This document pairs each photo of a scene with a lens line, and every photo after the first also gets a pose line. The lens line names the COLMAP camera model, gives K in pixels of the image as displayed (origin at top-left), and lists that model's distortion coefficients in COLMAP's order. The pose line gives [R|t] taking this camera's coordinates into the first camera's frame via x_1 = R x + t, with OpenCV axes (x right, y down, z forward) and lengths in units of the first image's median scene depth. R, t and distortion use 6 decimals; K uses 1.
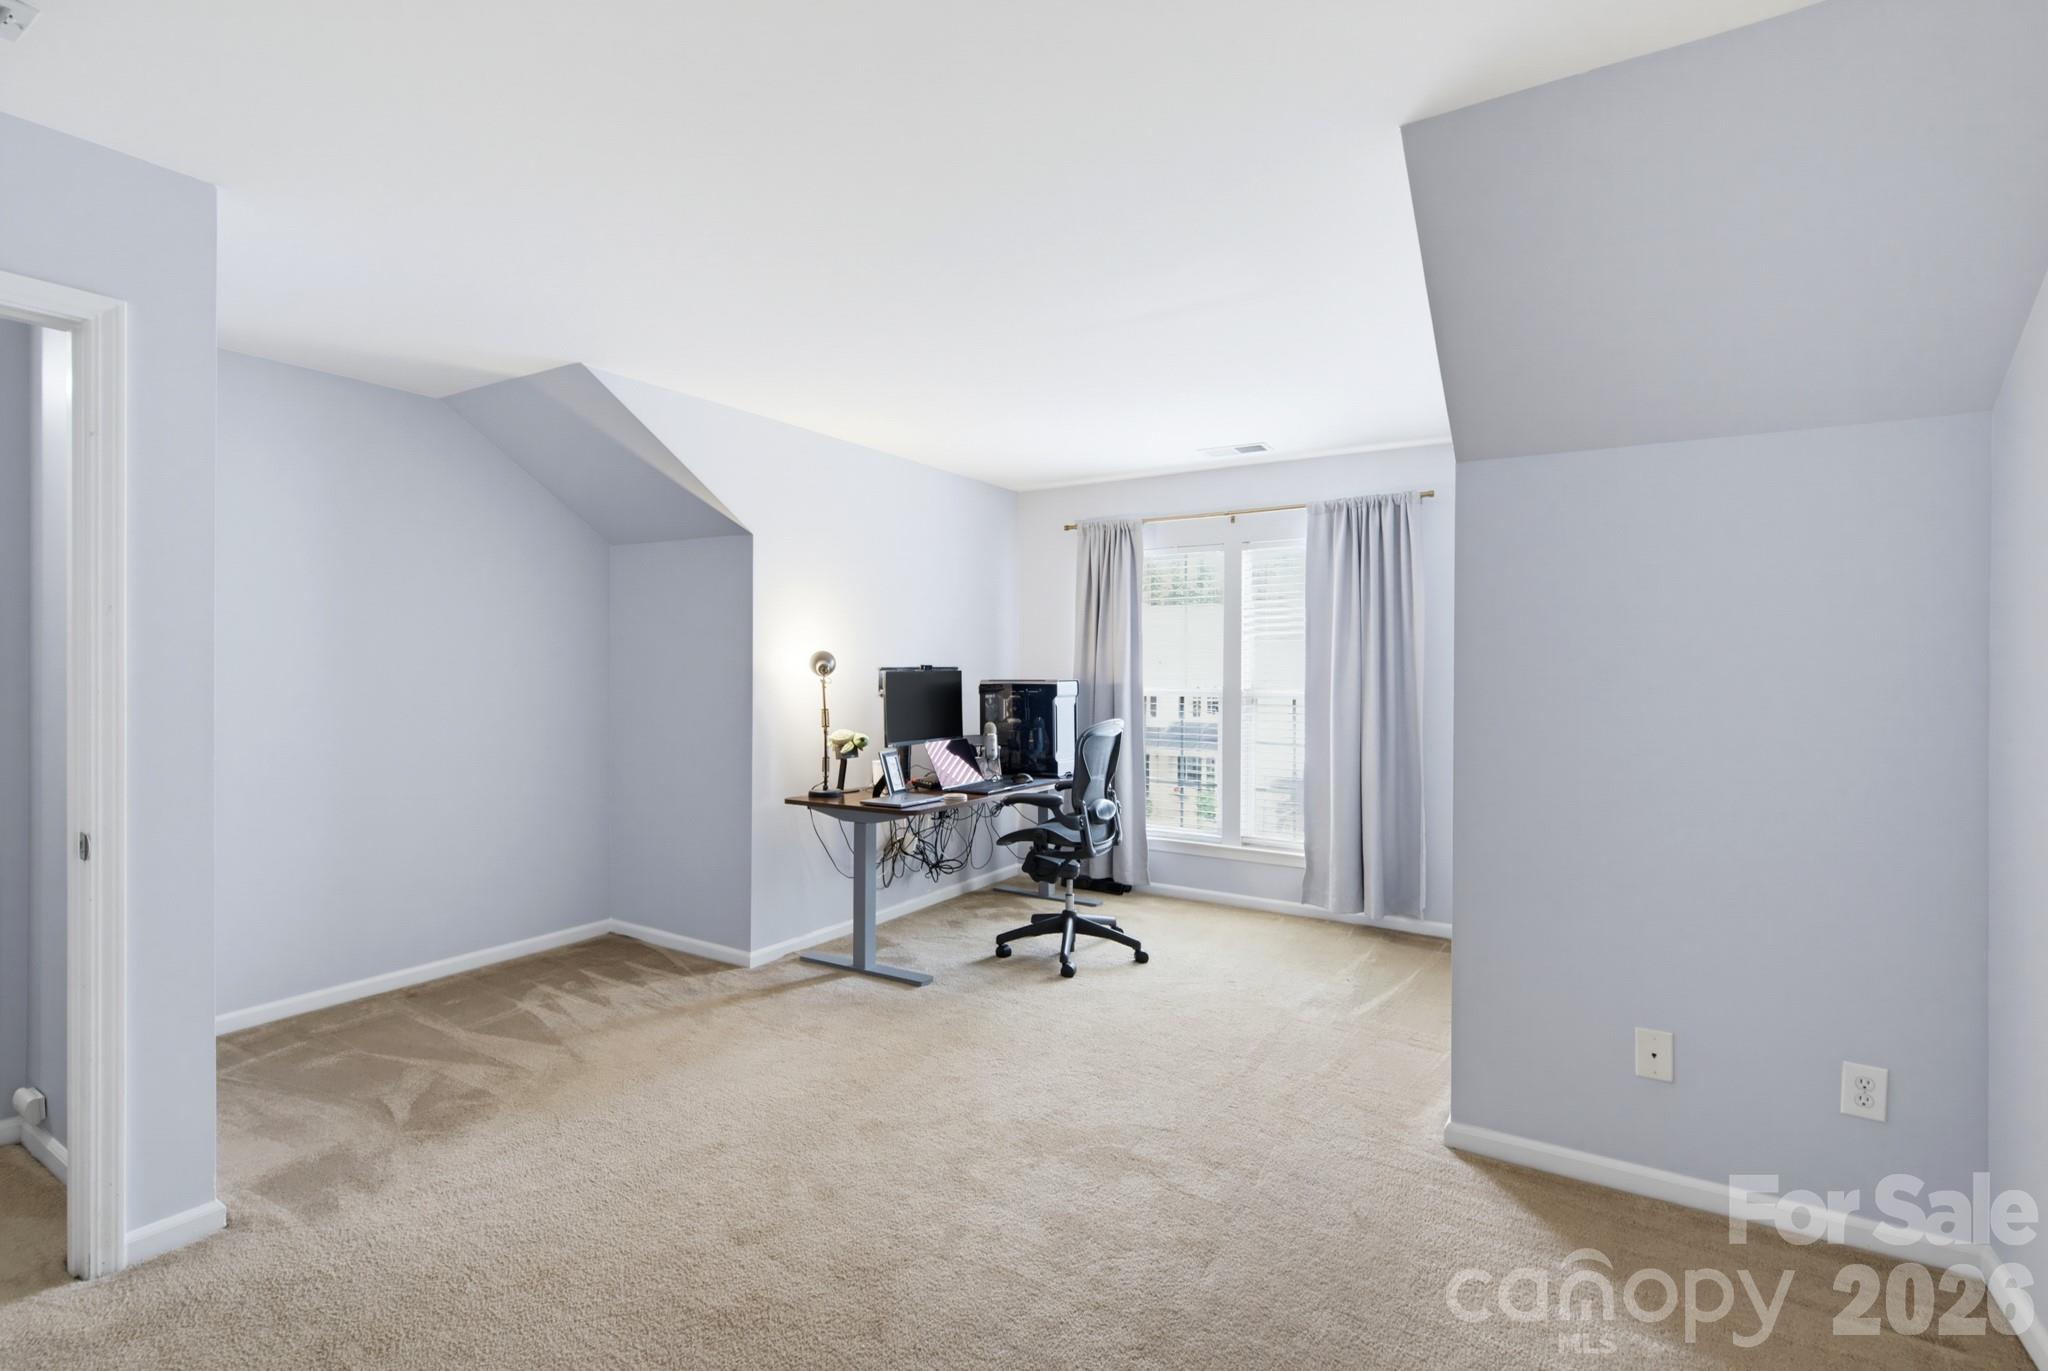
lens RADIAL K [[932.9, 0, 1024.6], [0, 932.9, 680.6], [0, 0, 1]] dist [0.004287, -0.002567]
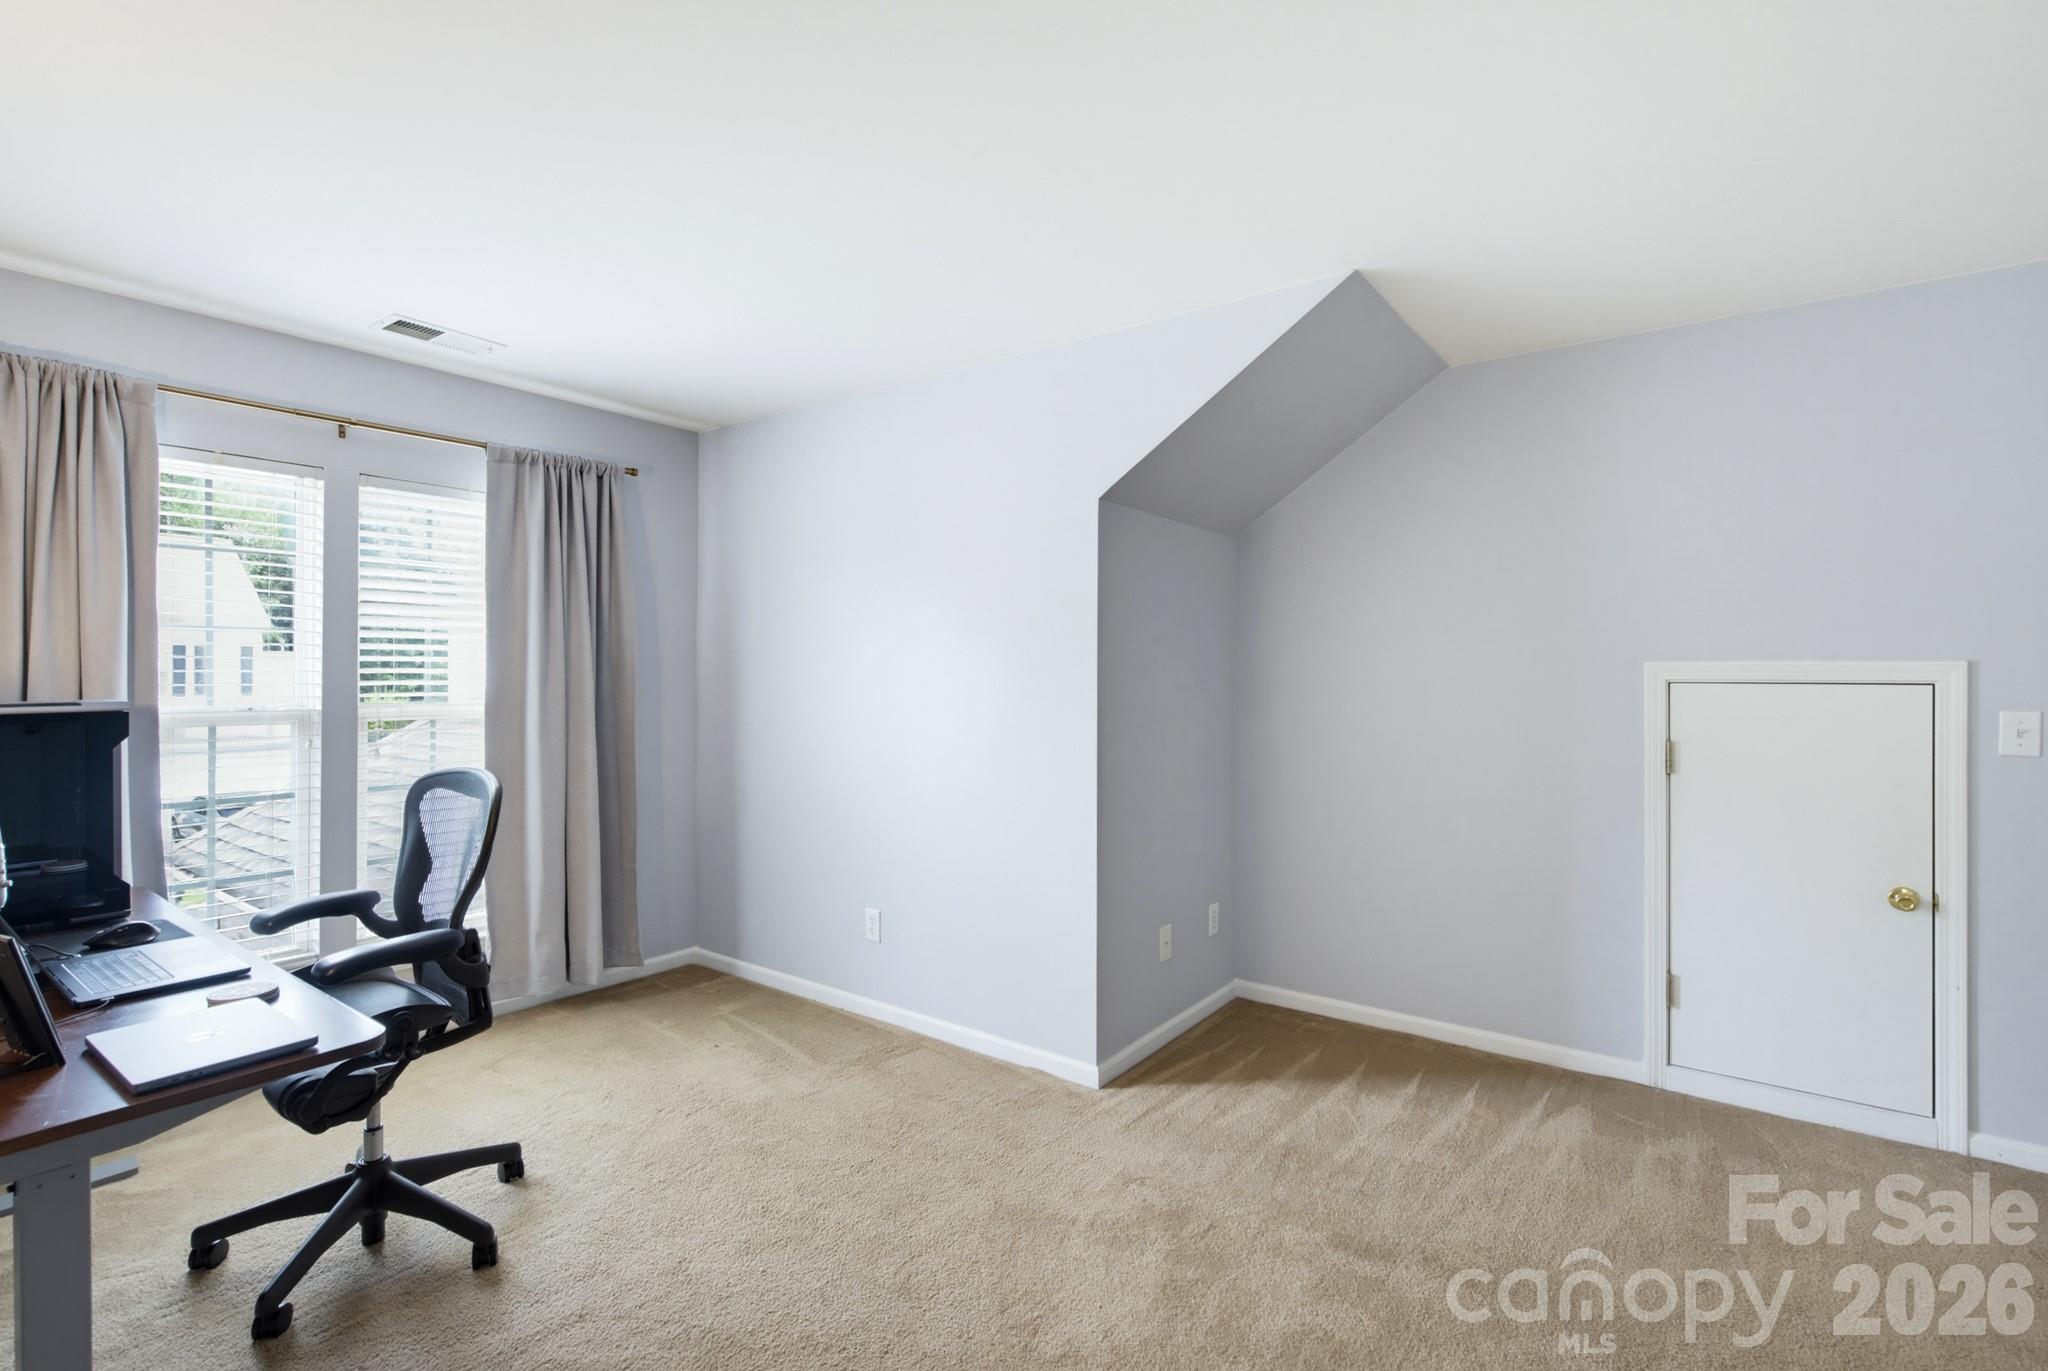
lens RADIAL K [[932.9, 0, 1026.2], [0, 932.9, 670.0], [0, 0, 1]] dist [0.004287, -0.002567]
pose [[0.069851, -0.010237, 0.997505, -0.396228], [0.005810, 0.999935, 0.009855, -0.021423], [-0.997541, 0.005107, 0.069906, 0.559362]]
